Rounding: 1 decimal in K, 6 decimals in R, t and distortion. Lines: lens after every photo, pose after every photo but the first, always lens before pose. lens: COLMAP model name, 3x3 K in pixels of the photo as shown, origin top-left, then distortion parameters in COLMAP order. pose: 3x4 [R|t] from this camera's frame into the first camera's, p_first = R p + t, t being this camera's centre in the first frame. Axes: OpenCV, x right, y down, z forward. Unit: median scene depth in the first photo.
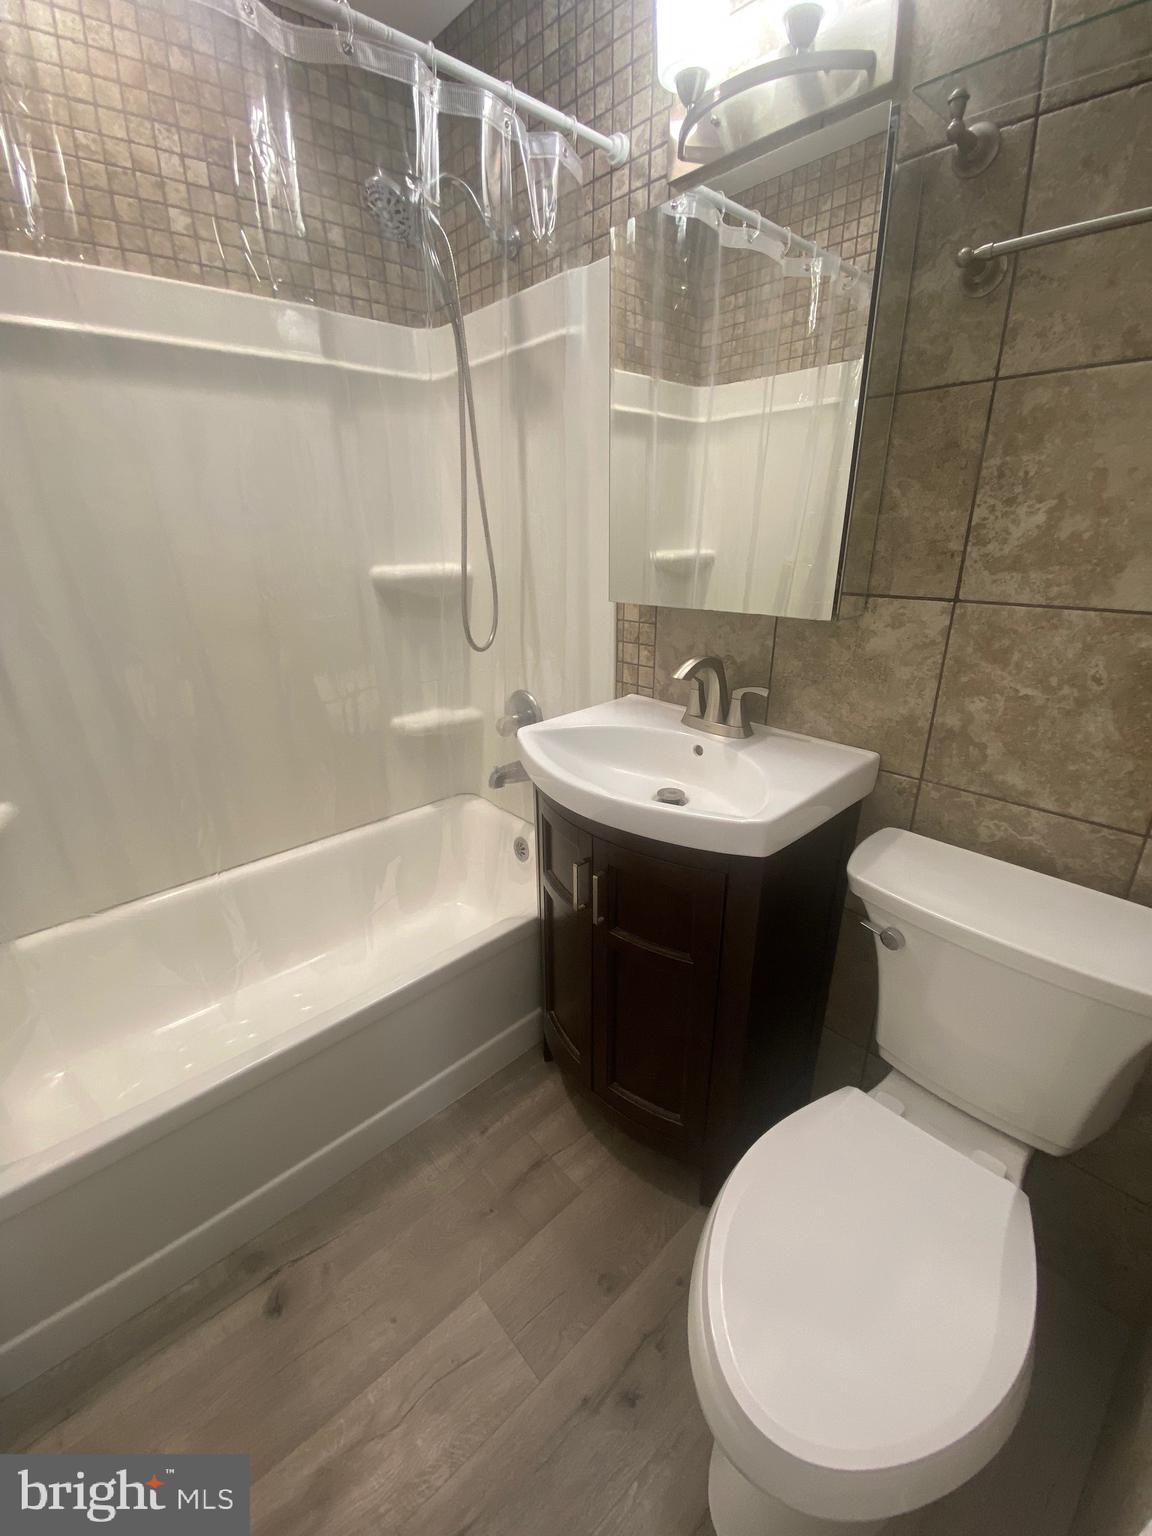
lens RADIAL K [[621.7, 0, 580.5], [0, 621.7, 783.5], [0, 0, 1]] dist [-0.011549, -0.007842]
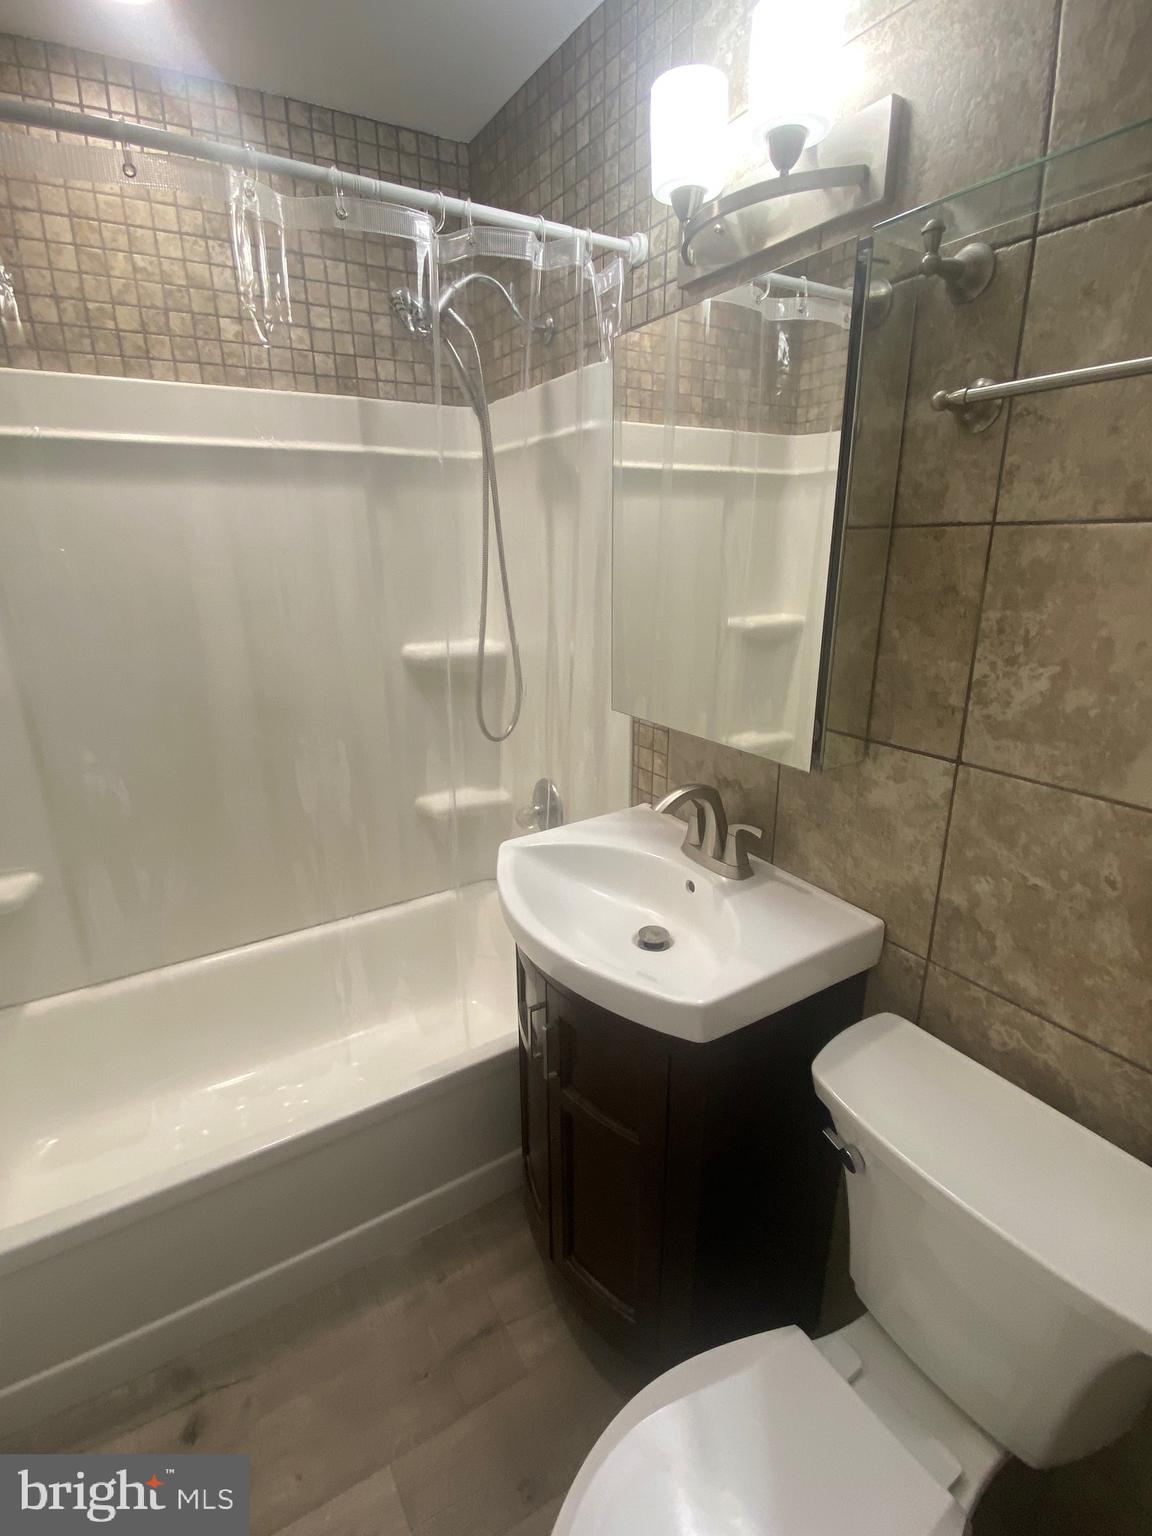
lens RADIAL K [[722.6, 0, 579.6], [0, 722.6, 778.3], [0, 0, 1]] dist [-0.011179, -0.006875]
pose [[0.980736, 0.063040, -0.184887, 0.227681], [-0.075008, 0.995468, -0.058461, -0.144060], [0.180364, 0.071203, 0.981019, -0.054285]]
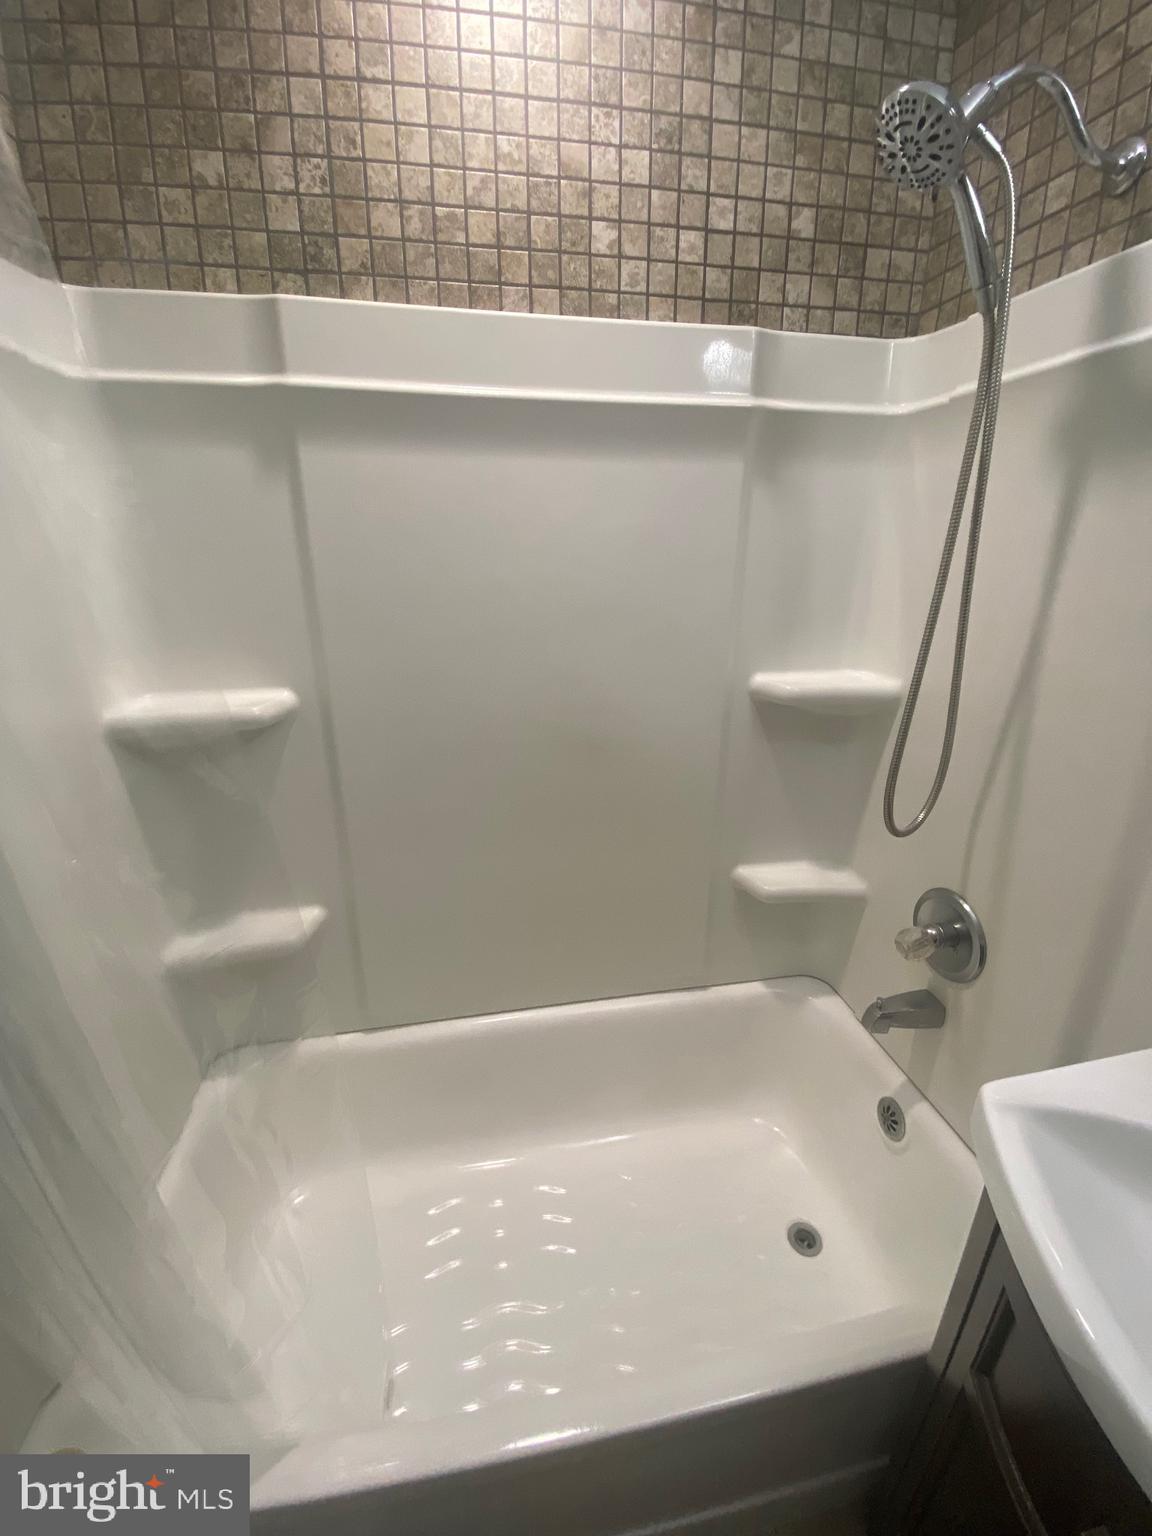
lens RADIAL K [[621.7, 0, 567.1], [0, 621.7, 789.4], [0, 0, 1]] dist [-0.011549, -0.007842]
pose [[0.843554, 0.191862, -0.501603, -0.194494], [-0.207816, 0.977860, 0.024543, -0.279343], [0.495206, 0.083538, 0.864750, 0.397289]]
